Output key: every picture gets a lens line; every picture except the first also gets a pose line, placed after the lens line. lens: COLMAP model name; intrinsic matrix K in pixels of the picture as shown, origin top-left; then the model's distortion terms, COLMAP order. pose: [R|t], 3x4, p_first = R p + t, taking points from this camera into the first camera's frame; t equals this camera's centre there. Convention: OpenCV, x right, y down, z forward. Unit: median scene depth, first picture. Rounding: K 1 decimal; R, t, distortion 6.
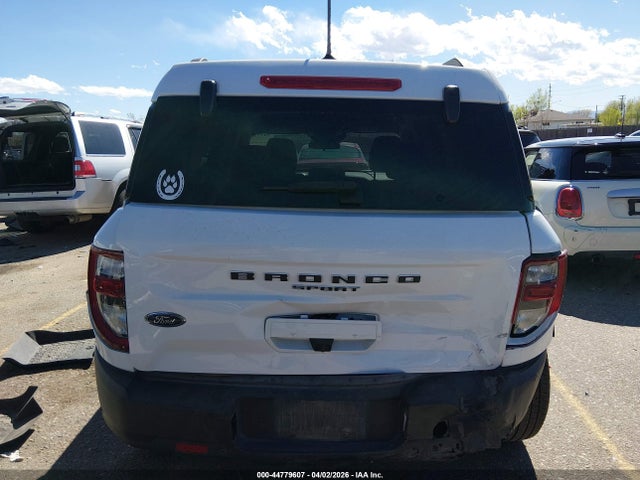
lens RADIAL K [[475.2, 0, 320.0], [0, 475.2, 240.0], [0, 0, 1]] dist [0.101793, -0.156138]
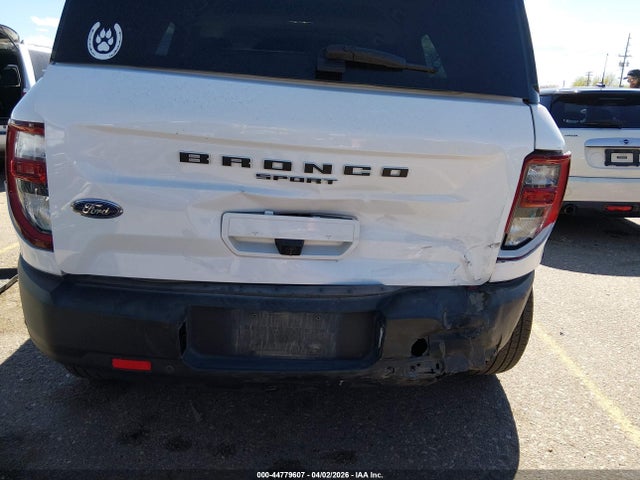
lens RADIAL K [[475.2, 0, 320.0], [0, 475.2, 240.0], [0, 0, 1]] dist [0.101793, -0.156138]
pose [[0.997031, 0.031188, 0.070405, -0.001847], [-0.036235, 0.996776, 0.071583, 0.139147], [-0.067946, -0.073921, 0.994947, 0.148144]]
